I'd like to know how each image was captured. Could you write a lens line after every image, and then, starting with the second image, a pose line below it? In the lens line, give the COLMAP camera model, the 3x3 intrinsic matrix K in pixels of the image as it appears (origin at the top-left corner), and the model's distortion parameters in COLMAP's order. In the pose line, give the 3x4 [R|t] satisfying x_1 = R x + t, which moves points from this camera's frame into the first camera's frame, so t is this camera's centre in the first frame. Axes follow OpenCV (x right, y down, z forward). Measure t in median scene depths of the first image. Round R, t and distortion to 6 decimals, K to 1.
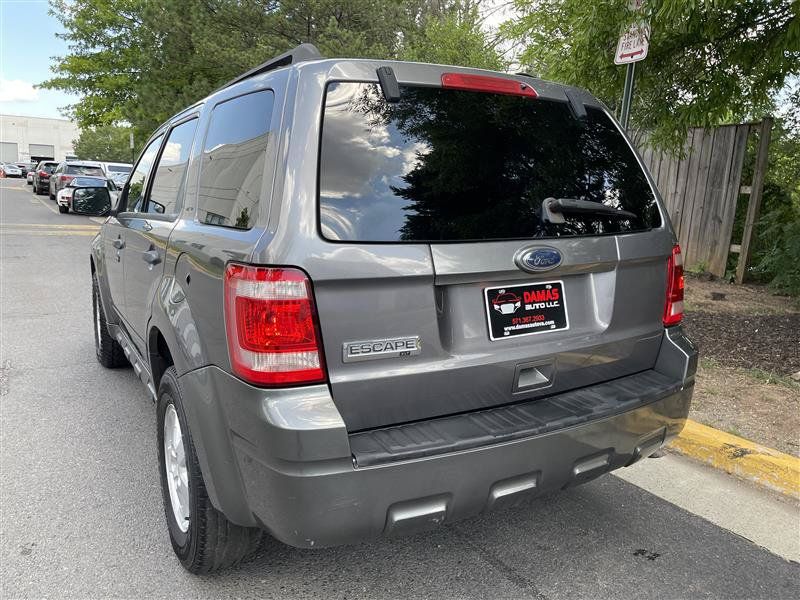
lens RADIAL K [[604.7, 0, 392.8], [0, 604.7, 297.0], [0, 0, 1]] dist [0.073241, -0.110286]
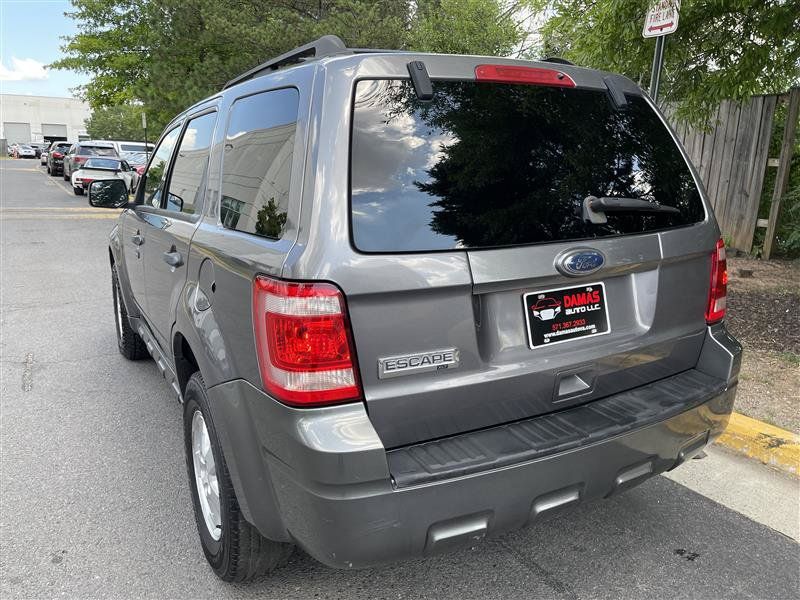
lens RADIAL K [[604.7, 0, 399.6], [0, 604.7, 297.1], [0, 0, 1]] dist [0.073241, -0.110286]
pose [[0.999760, -0.015908, -0.015064, -0.024933], [0.016542, 0.998943, 0.042884, -0.046833], [0.014366, -0.043123, 0.998966, 0.038045]]
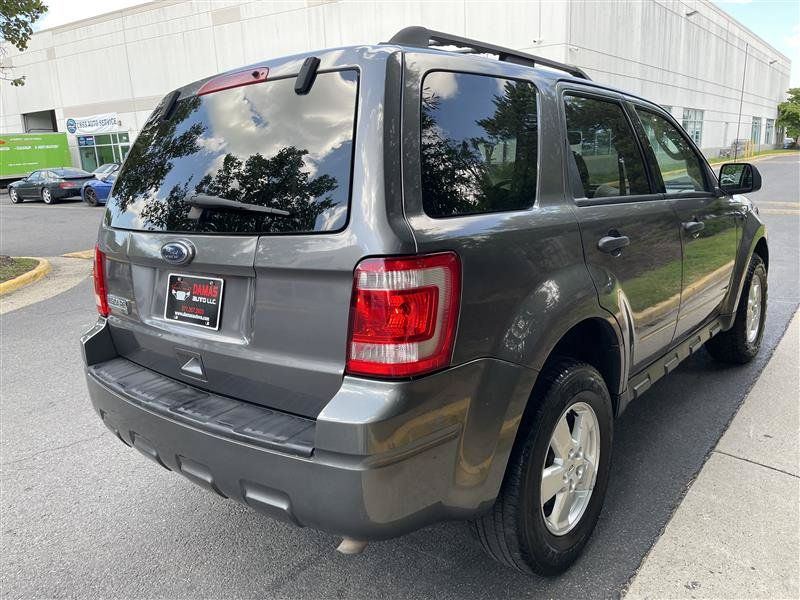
lens RADIAL K [[604.7, 0, 405.5], [0, 604.7, 300.7], [0, 0, 1]] dist [0.073241, -0.110286]
pose [[0.318853, 0.155360, -0.934984, 1.191445], [-0.112730, 0.985688, 0.125341, -0.137141], [0.941076, 0.065436, 0.331804, 0.900962]]
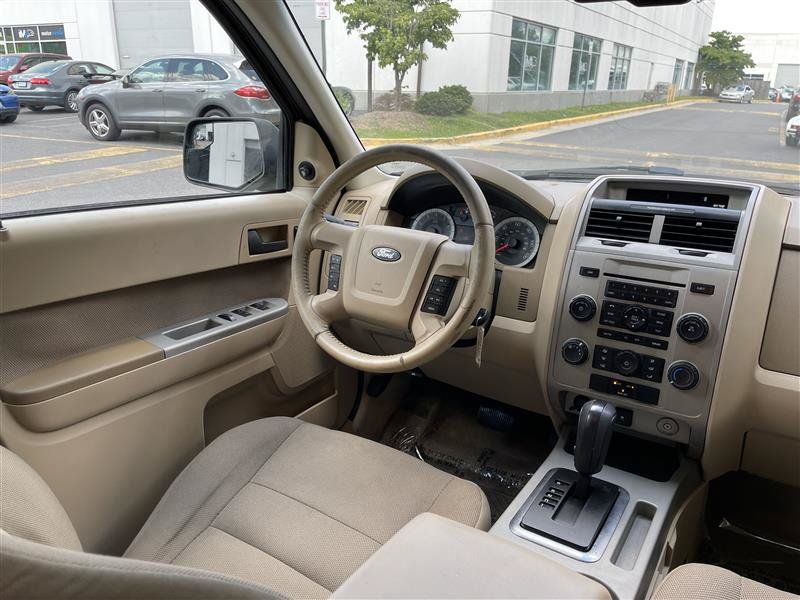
lens RADIAL K [[604.7, 0, 396.5], [0, 604.7, 300.7], [0, 0, 1]] dist [0.073241, -0.110286]
pose [[0.434993, 0.261972, -0.861482, -0.085922], [-0.156022, 0.964198, 0.214426, -0.286227], [0.886813, 0.041136, 0.460293, 1.561047]]
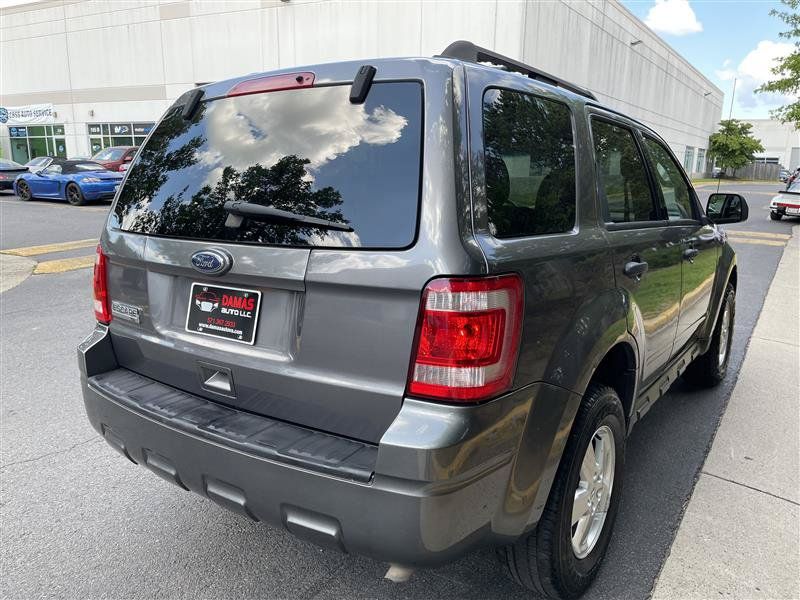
lens RADIAL K [[604.7, 0, 395.8], [0, 604.7, 311.5], [0, 0, 1]] dist [0.073241, -0.110286]
pose [[0.393847, 0.168147, -0.903666, 1.113931], [-0.156396, 0.981049, 0.114384, -0.125669], [0.905773, 0.096280, 0.412680, 0.765771]]
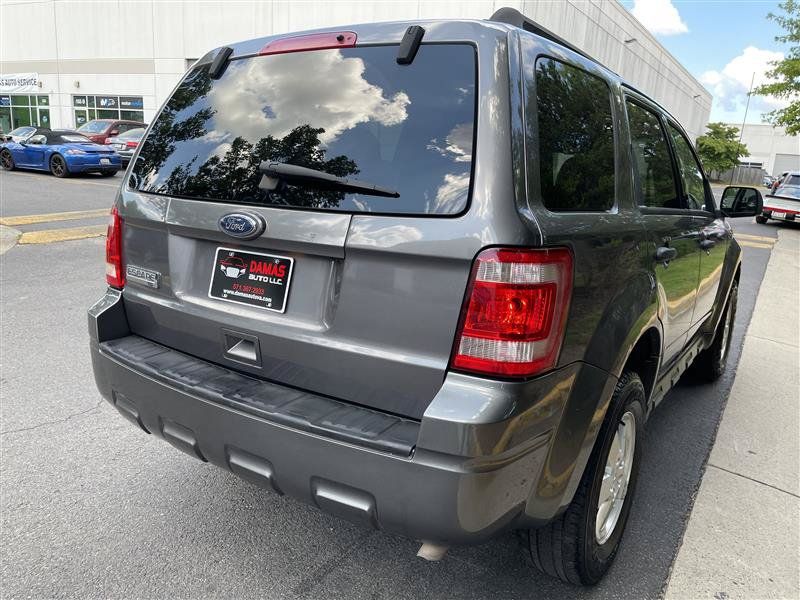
lens RADIAL K [[604.7, 0, 392.7], [0, 604.7, 310.5], [0, 0, 1]] dist [0.073241, -0.110286]
pose [[0.410665, 0.198779, -0.889855, 1.062838], [-0.198728, 0.971997, 0.125417, -0.086501], [0.889866, 0.125335, 0.438668, 0.711839]]
